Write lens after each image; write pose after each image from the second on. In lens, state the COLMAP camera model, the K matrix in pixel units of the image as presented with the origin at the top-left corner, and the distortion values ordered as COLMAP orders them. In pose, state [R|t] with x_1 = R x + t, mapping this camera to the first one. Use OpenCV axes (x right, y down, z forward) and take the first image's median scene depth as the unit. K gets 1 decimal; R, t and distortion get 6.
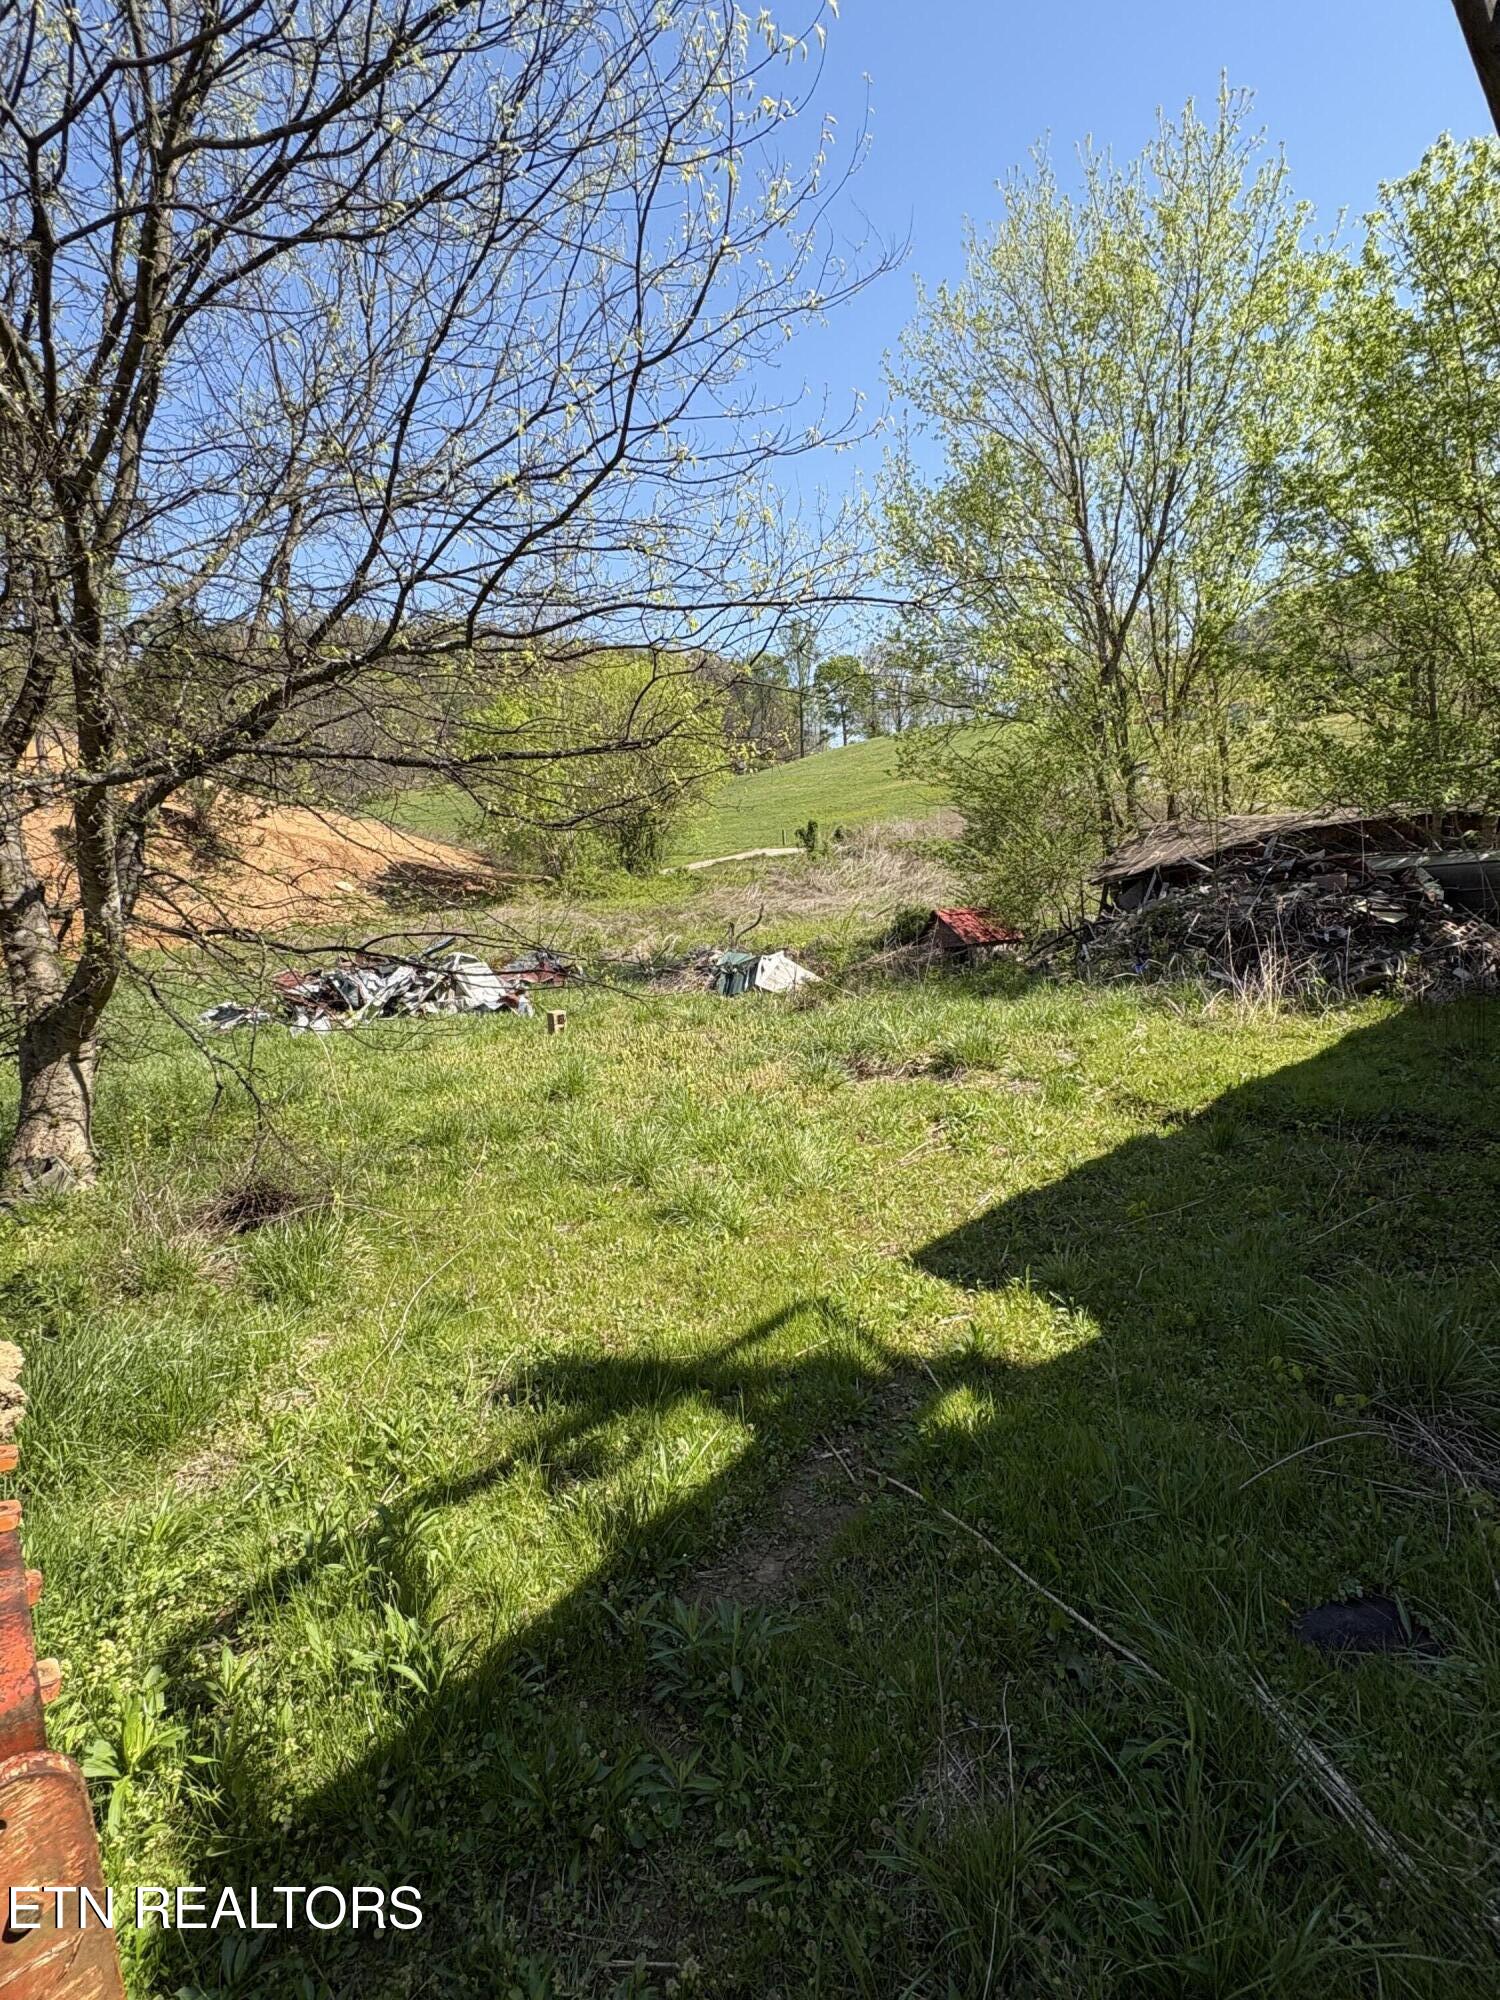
lens RADIAL K [[993.1, 0, 752.8], [0, 993.1, 995.5], [0, 0, 1]] dist [-0.000204, 0.000285]
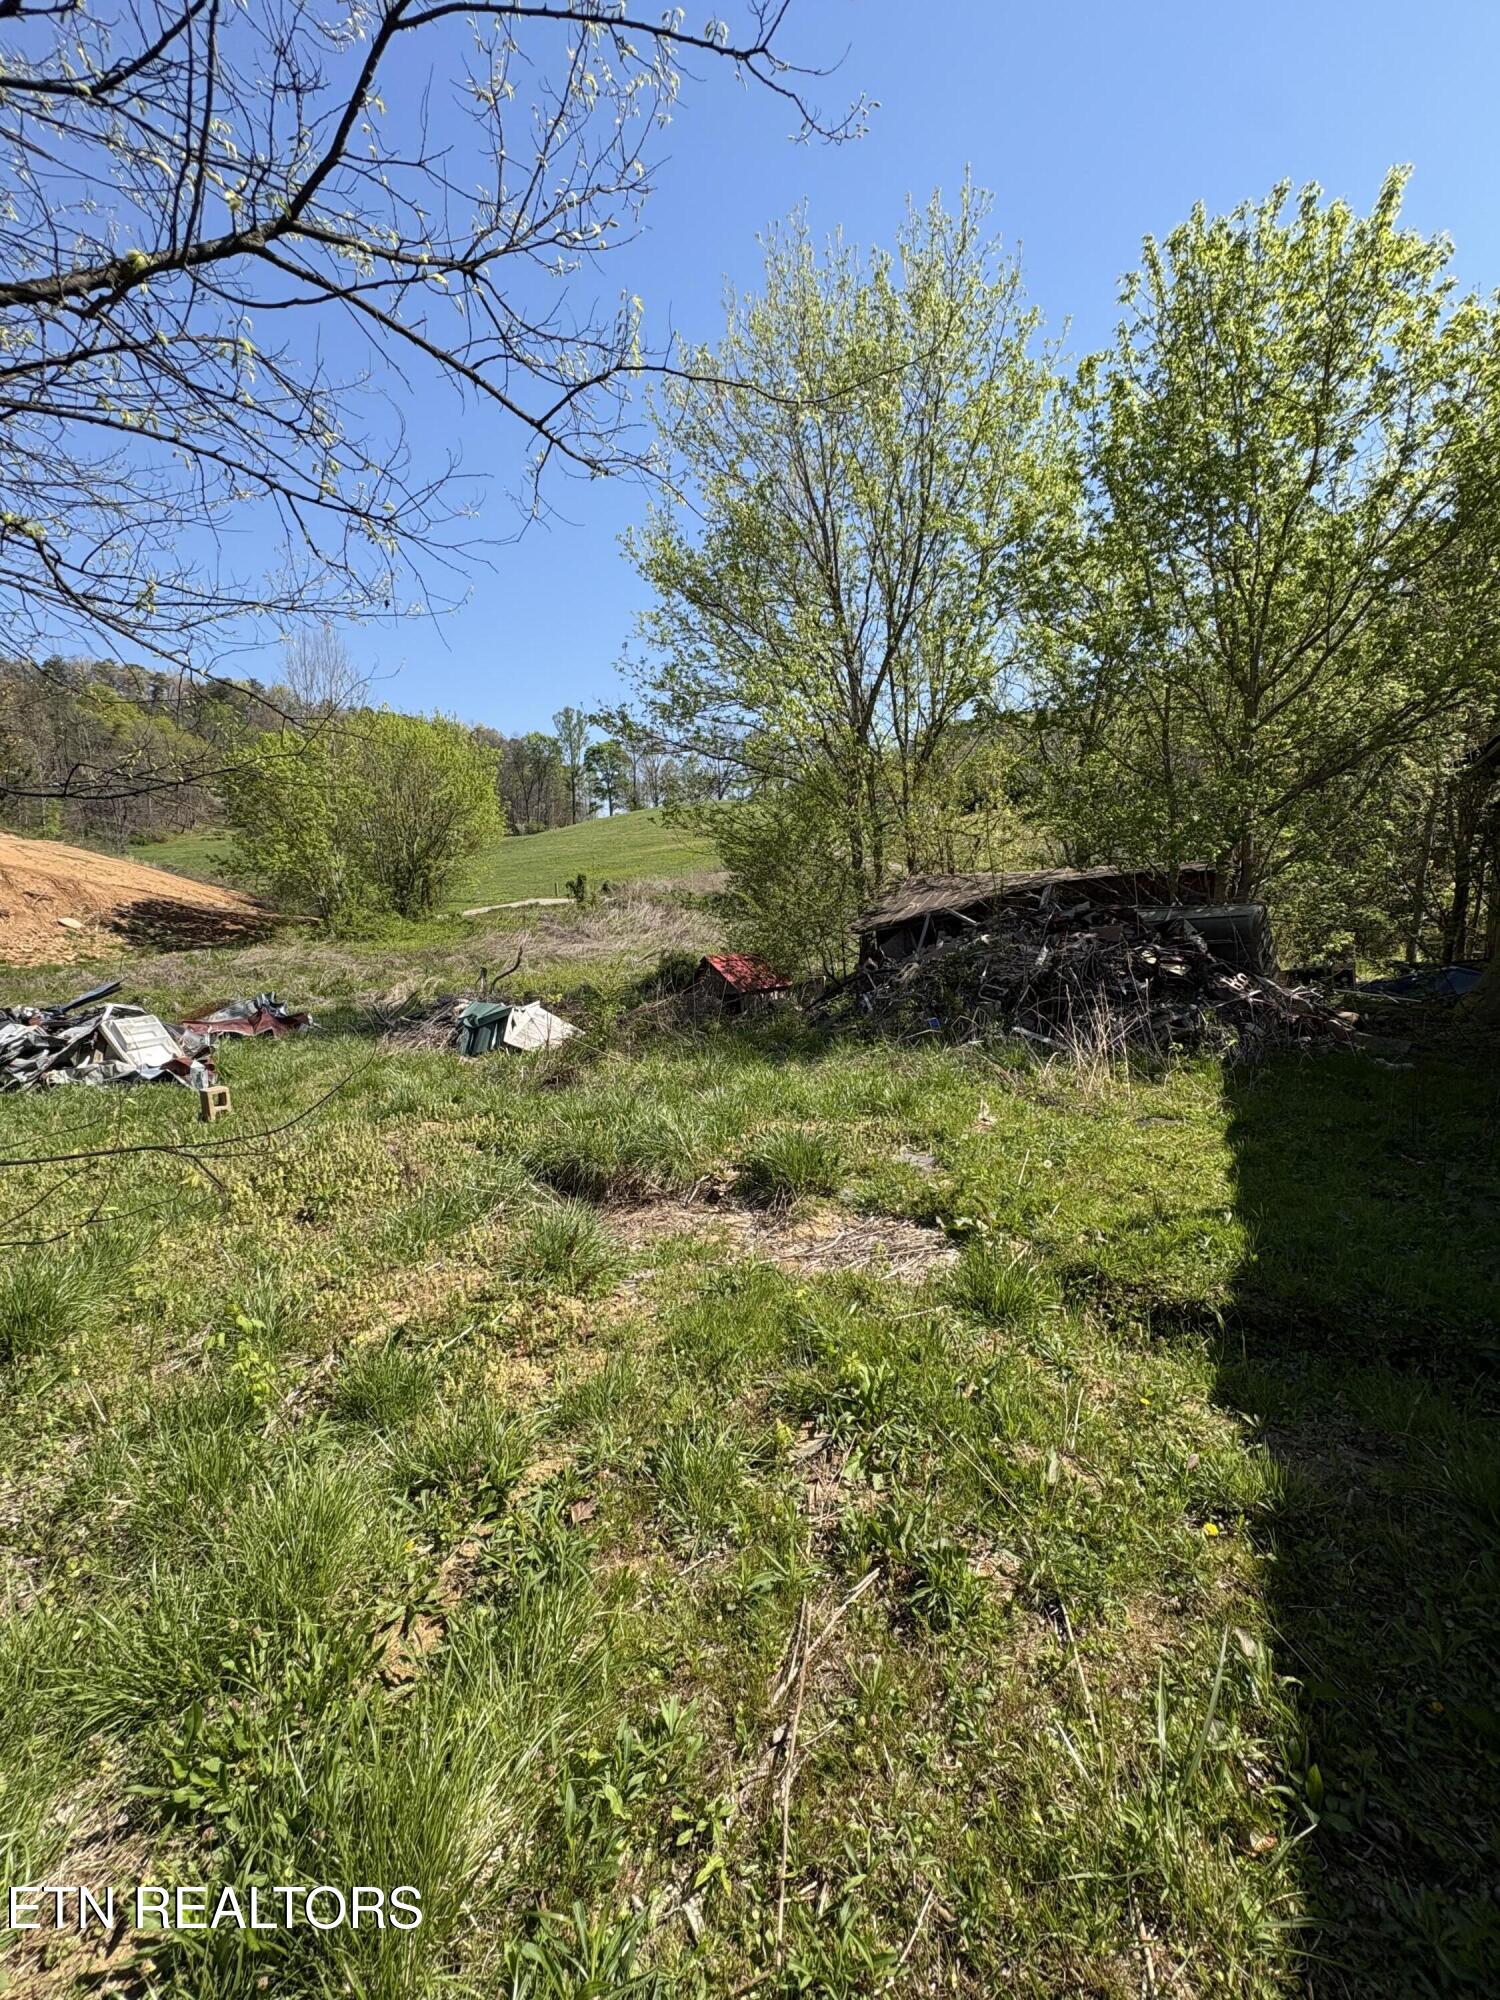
lens RADIAL K [[802.9, 0, 752.8], [0, 802.9, 998.8], [0, 0, 1]] dist [0.001387, 0.000127]
pose [[0.964890, -0.003223, 0.262636, 0.021742], [0.011292, 0.999509, -0.029220, -0.020003], [-0.262413, 0.031160, 0.964452, 0.222552]]
